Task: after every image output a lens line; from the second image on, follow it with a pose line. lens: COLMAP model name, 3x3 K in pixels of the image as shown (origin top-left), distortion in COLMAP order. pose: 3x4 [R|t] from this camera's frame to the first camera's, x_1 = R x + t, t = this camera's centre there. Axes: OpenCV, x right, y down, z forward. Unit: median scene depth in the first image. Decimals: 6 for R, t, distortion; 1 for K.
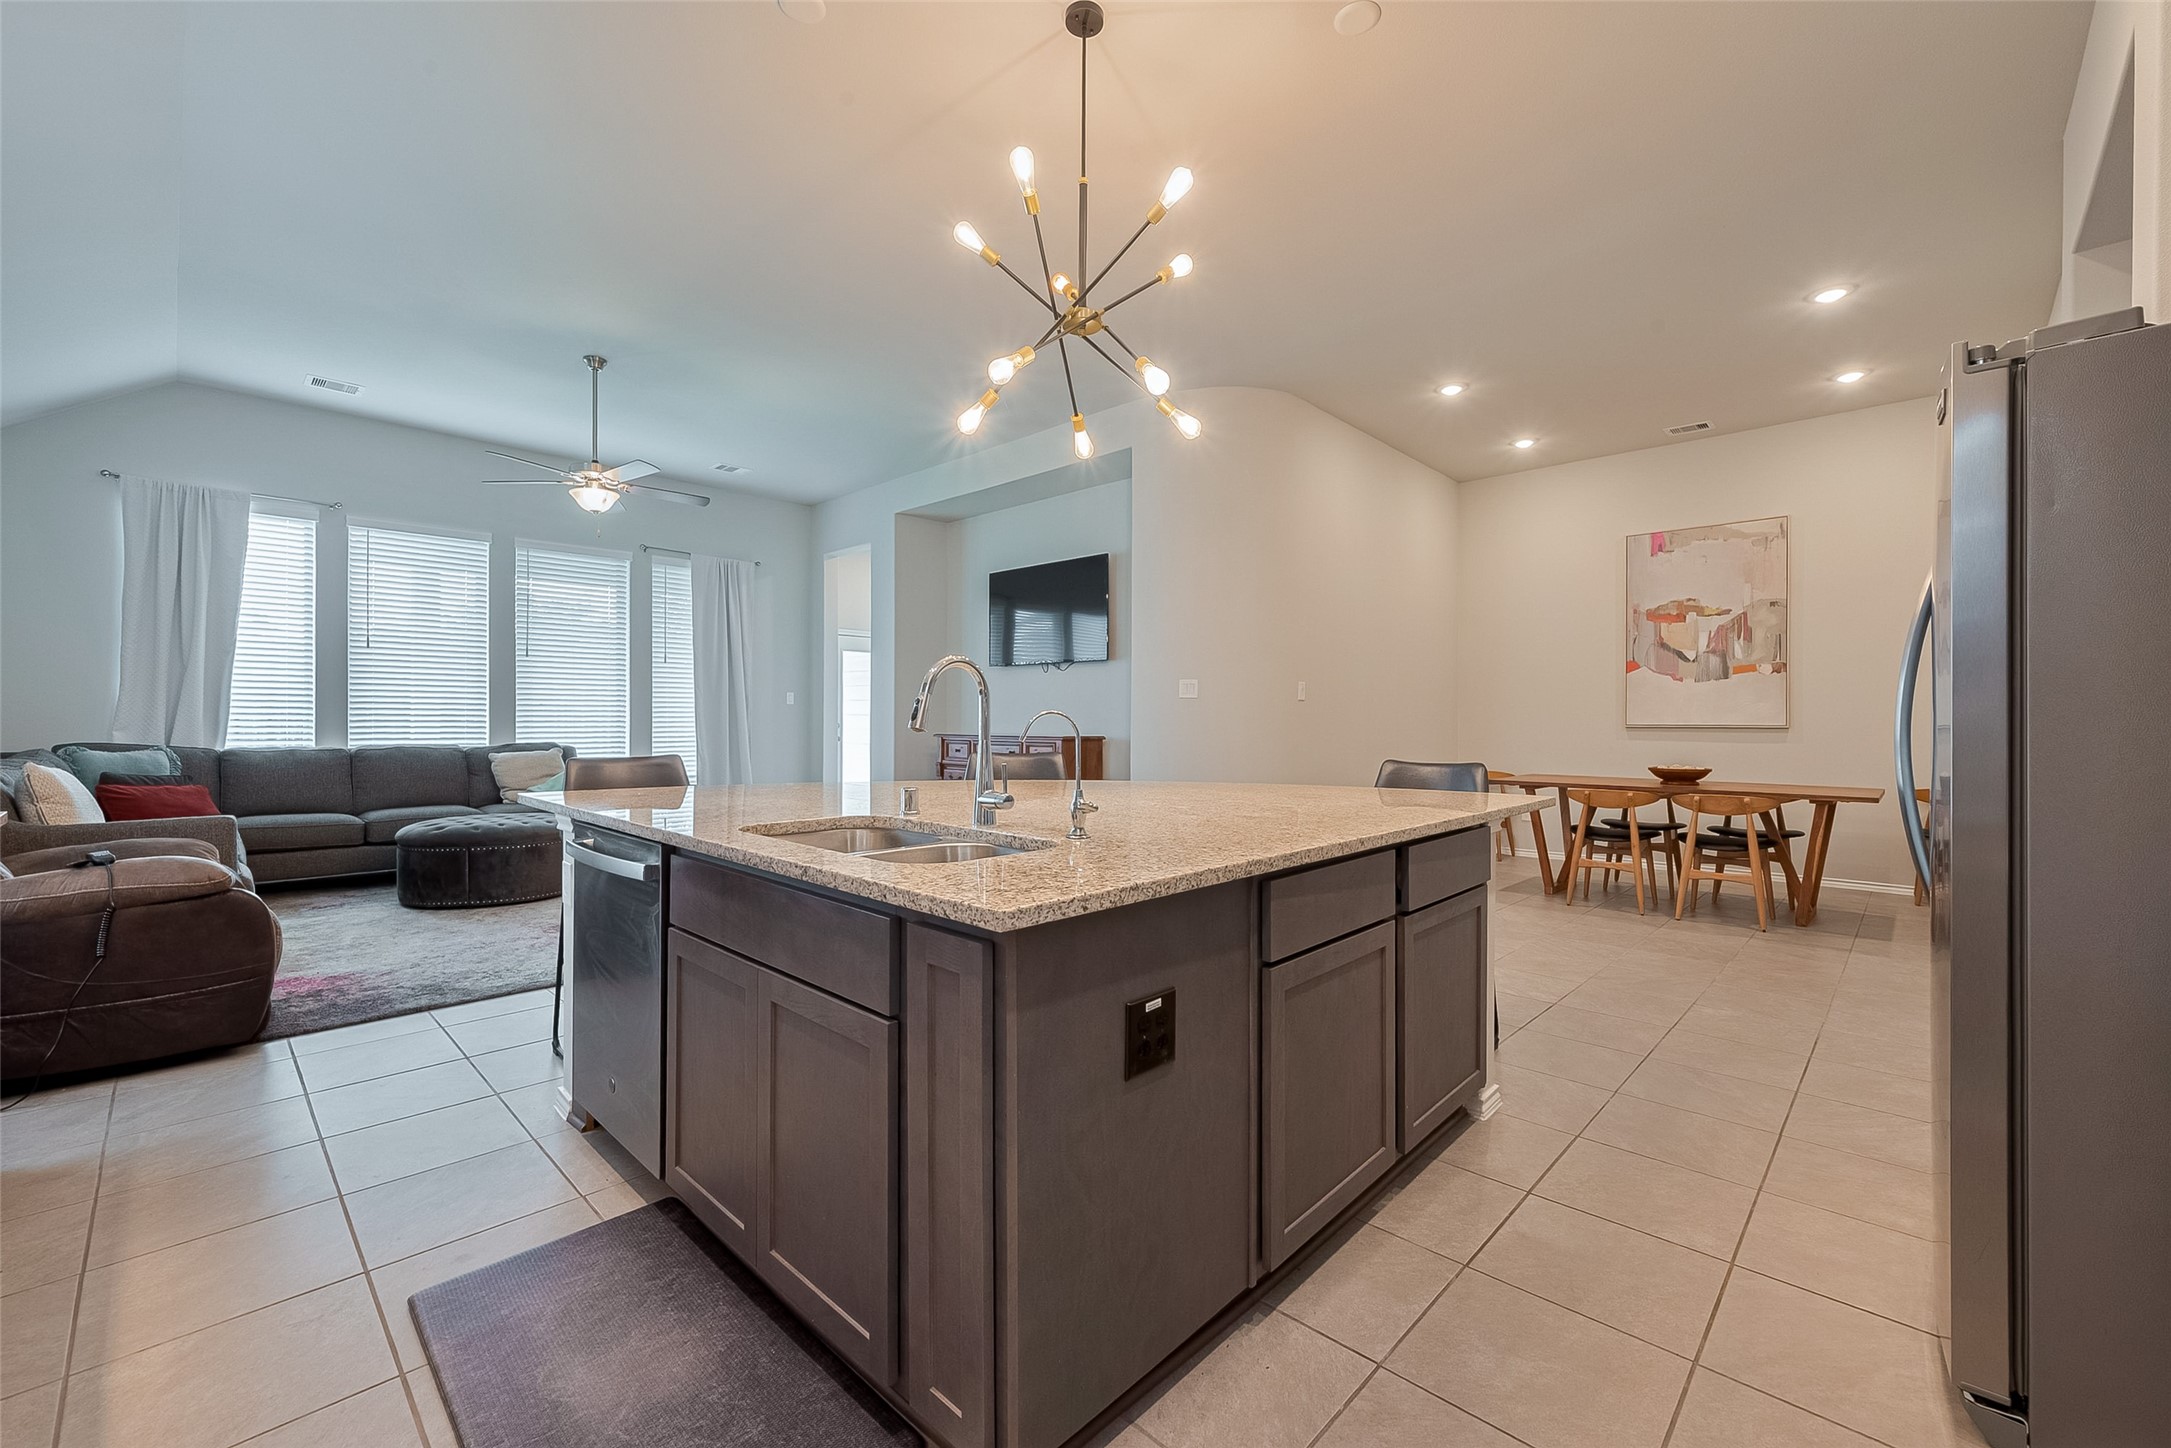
lens RADIAL K [[879.4, 0, 1089.2], [0, 879.4, 719.3], [0, 0, 1]] dist [-0.003953, 0.000094]
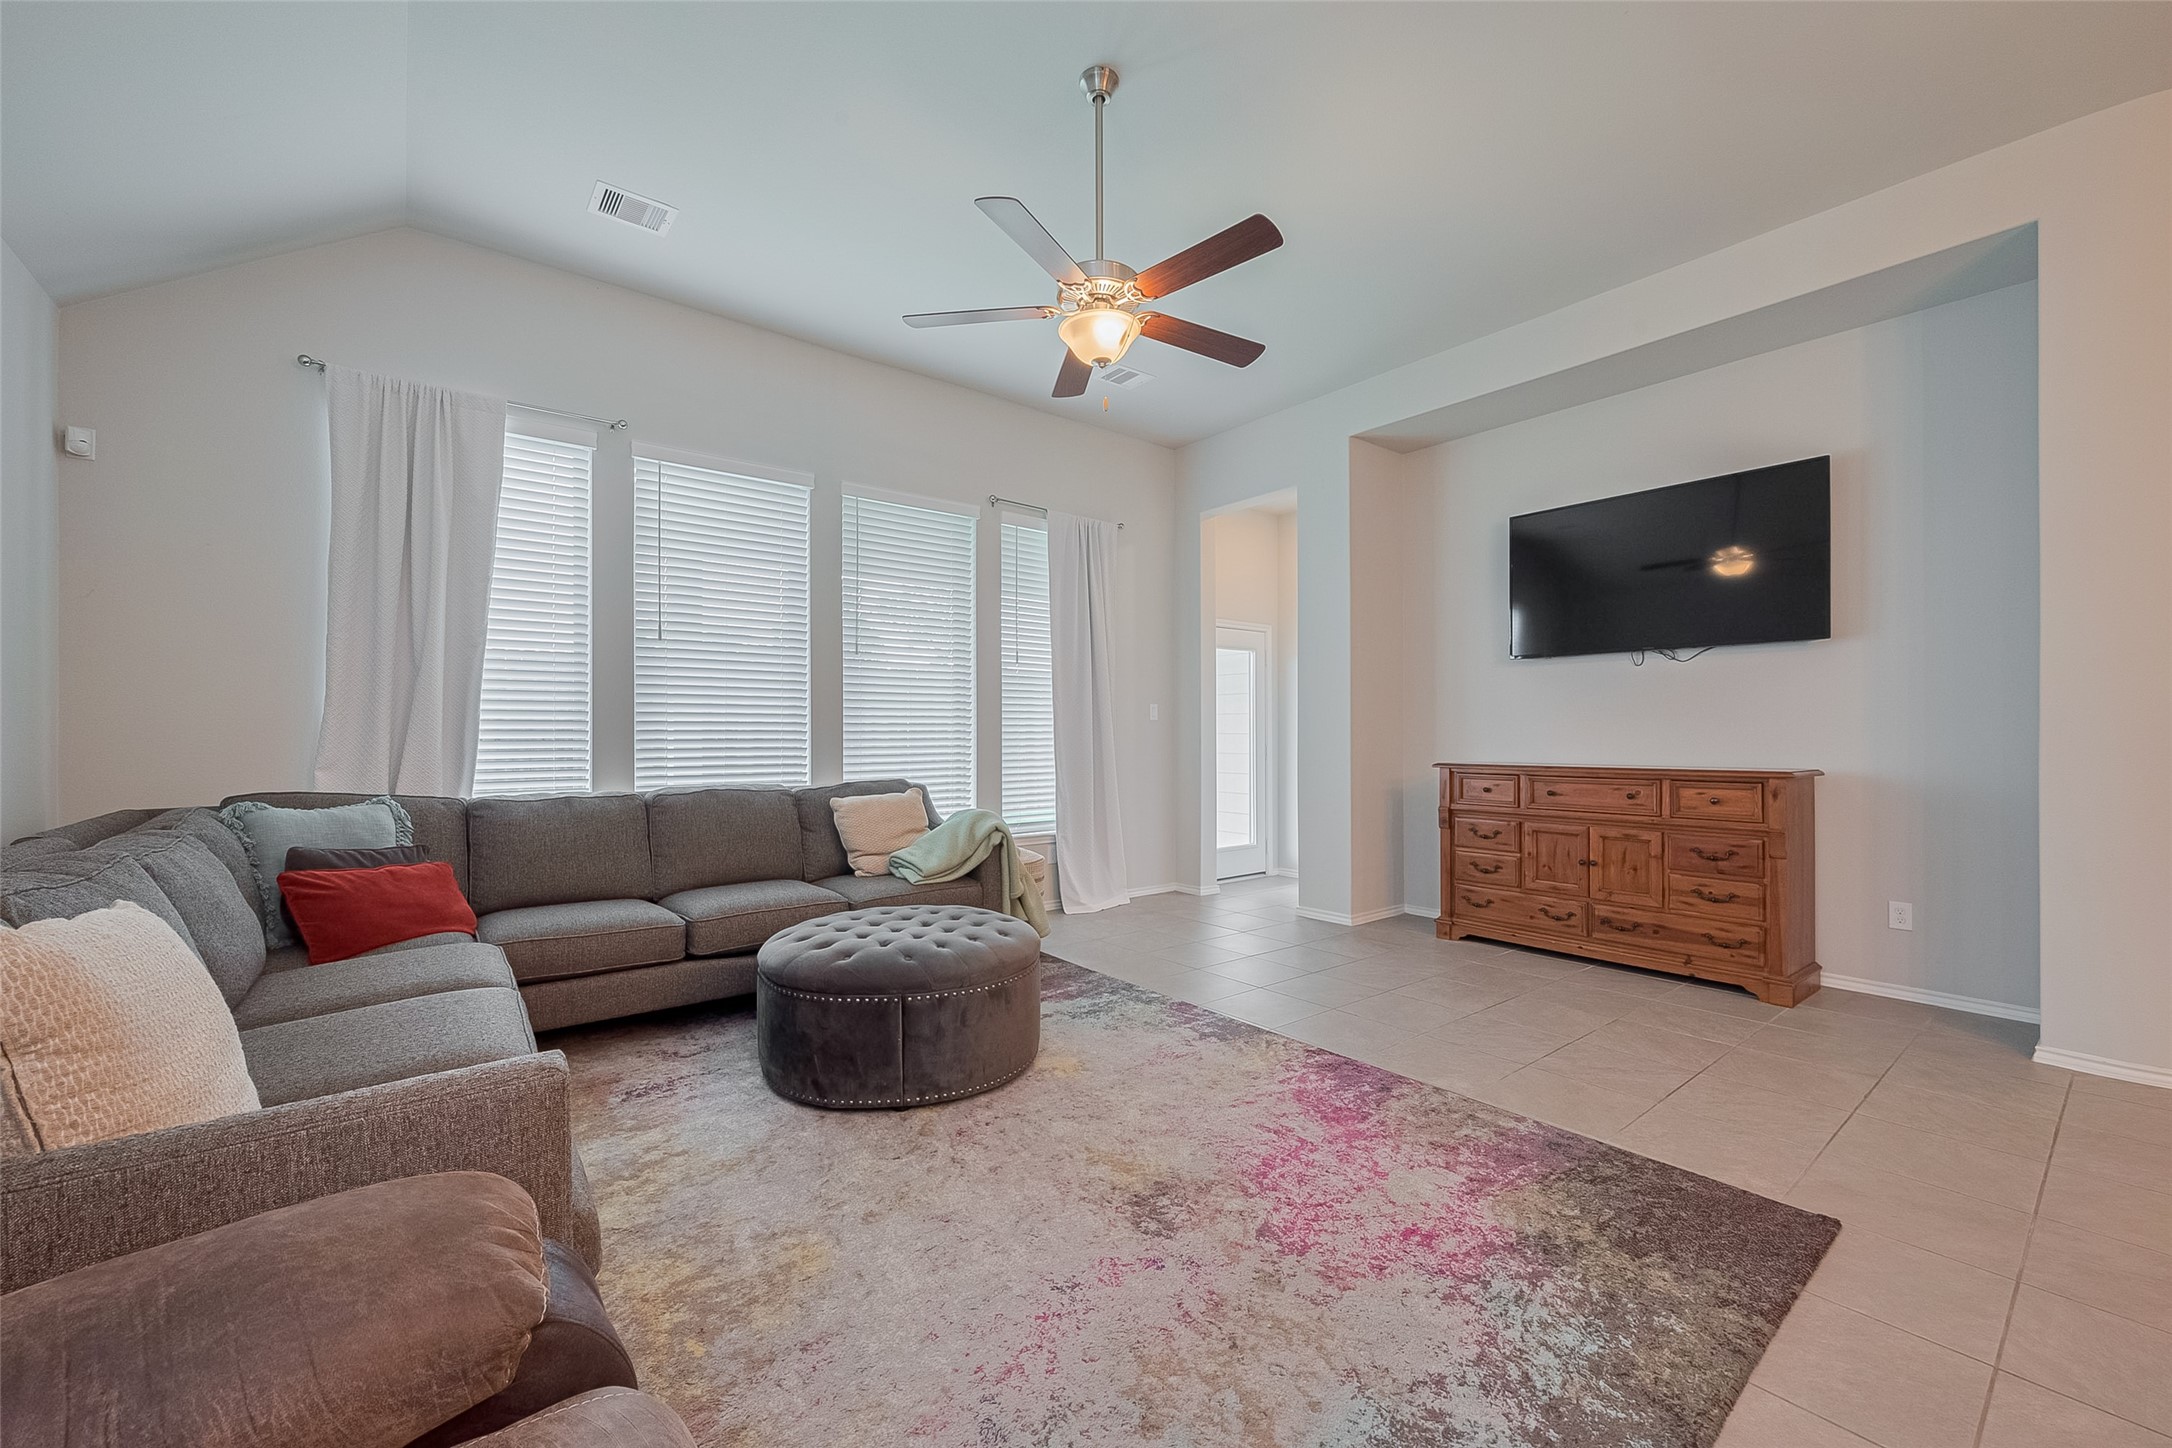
lens RADIAL K [[856.1, 0, 1083.6], [0, 856.1, 726.7], [0, 0, 1]] dist [0.000287, 0.000169]
pose [[0.991218, -0.008674, -0.131953, -0.458907], [0.007461, 0.999925, -0.009685, -0.007913], [0.132027, 0.008616, 0.991209, 0.436367]]
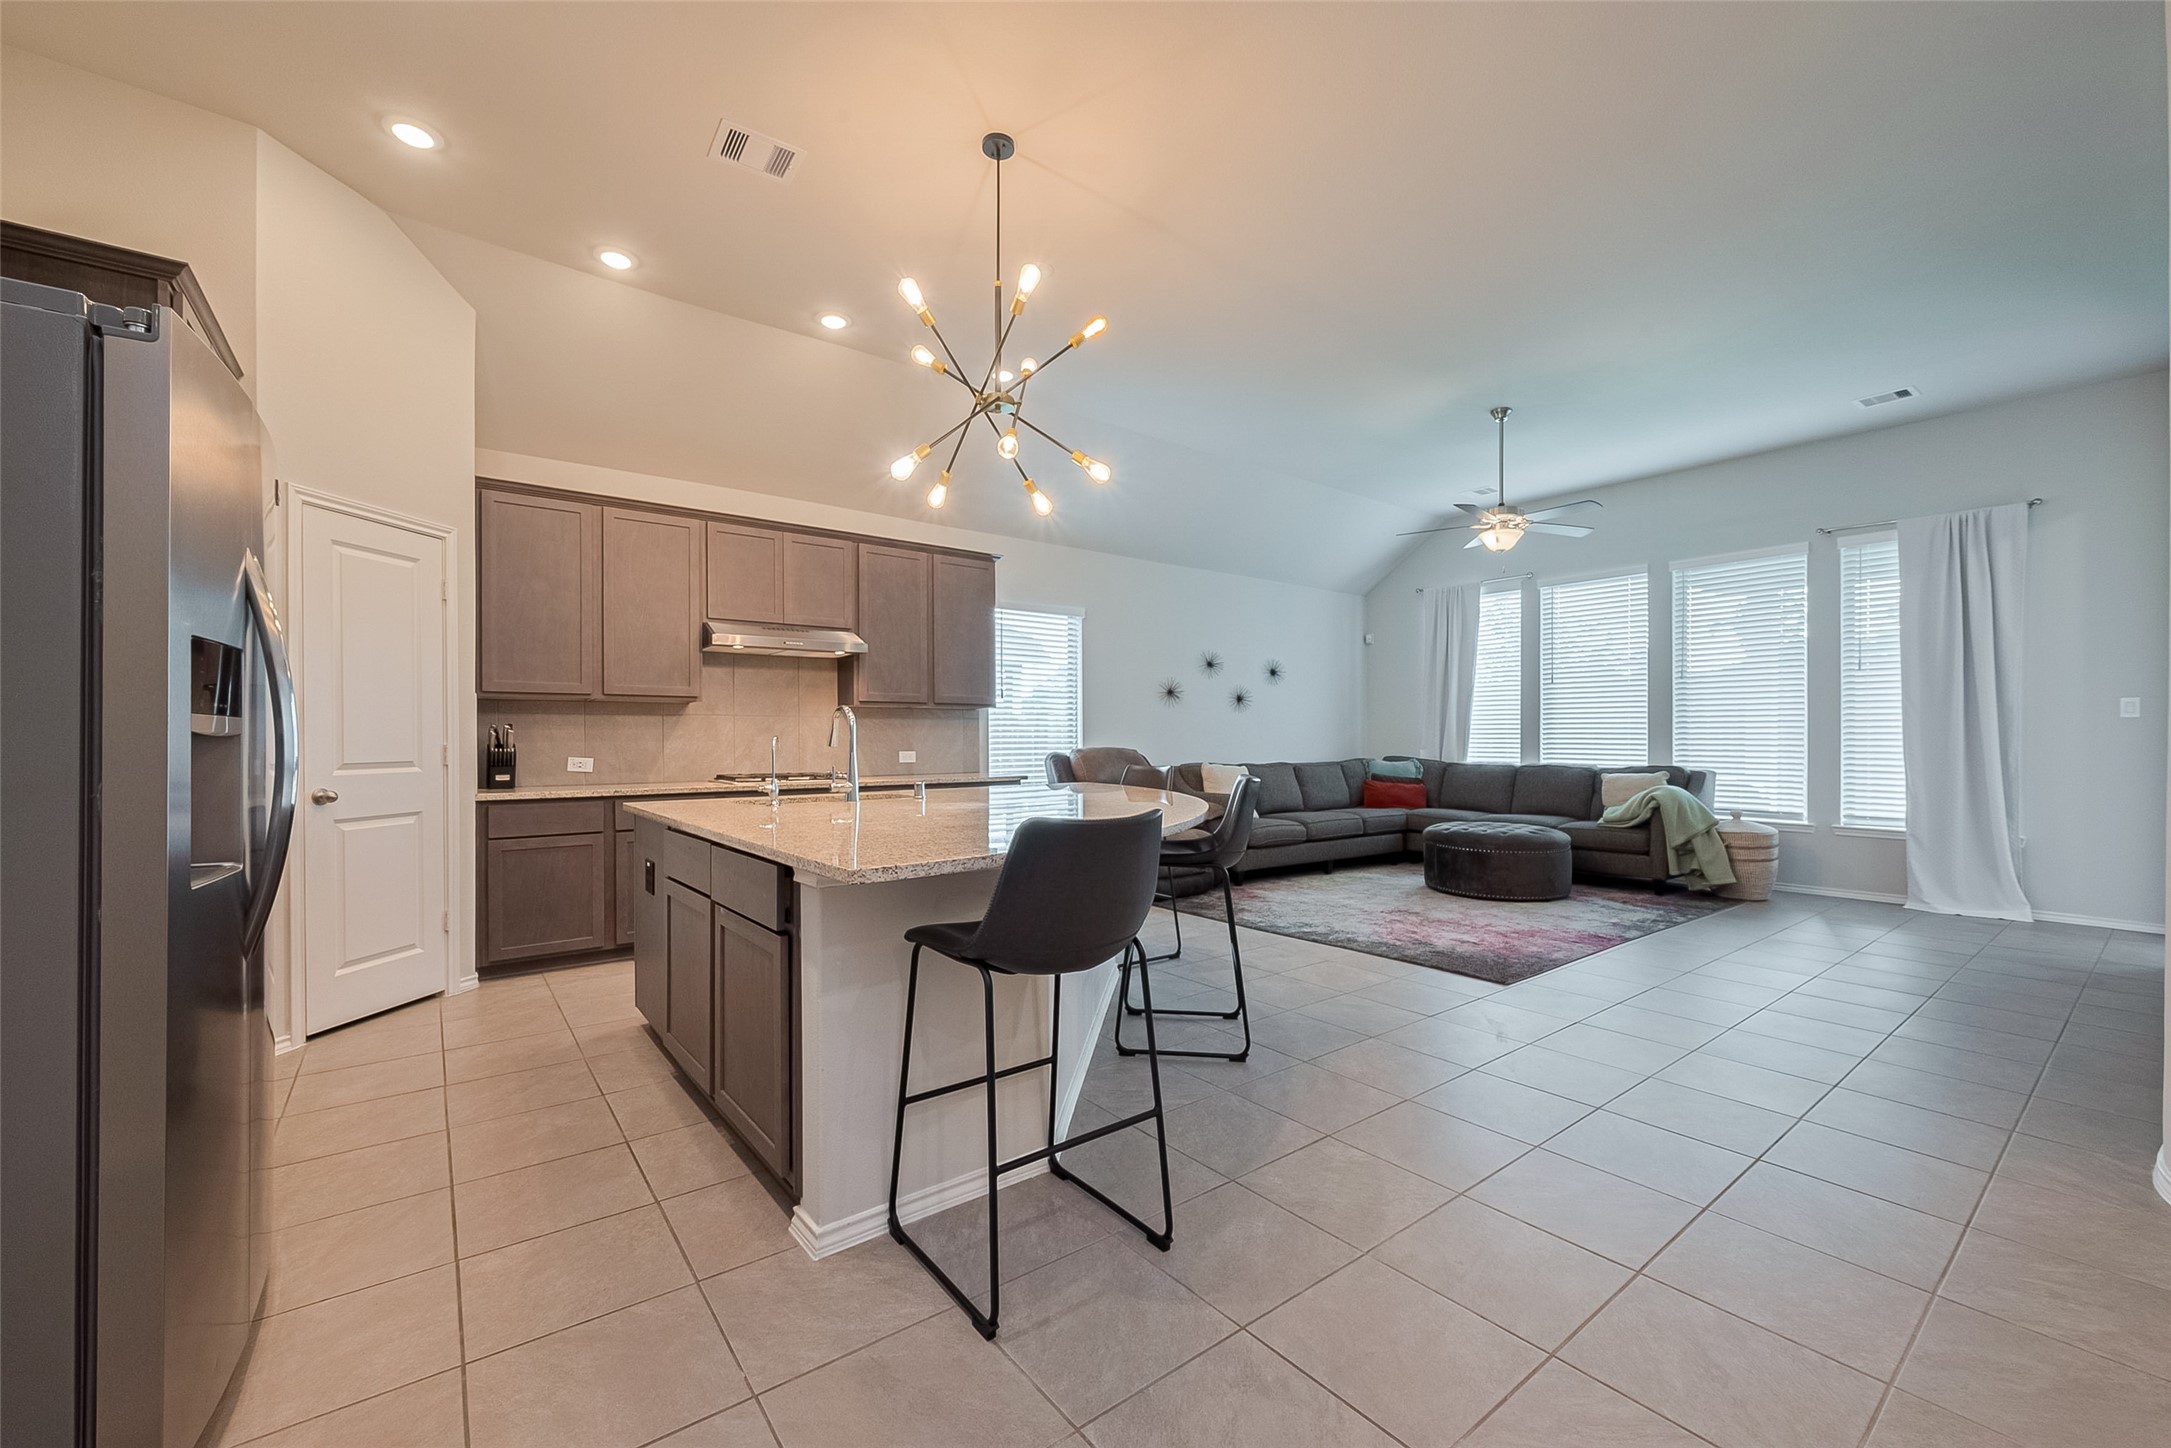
lens RADIAL K [[855.8, 0, 1089.2], [0, 855.8, 739.1], [0, 0, 1]] dist [0.002199, -0.000058]
pose [[-0.142411, -0.001812, -0.989806, 0.505960], [-0.001502, 0.999998, -0.001614, -0.001761], [0.989807, 0.001257, -0.142413, 0.583095]]
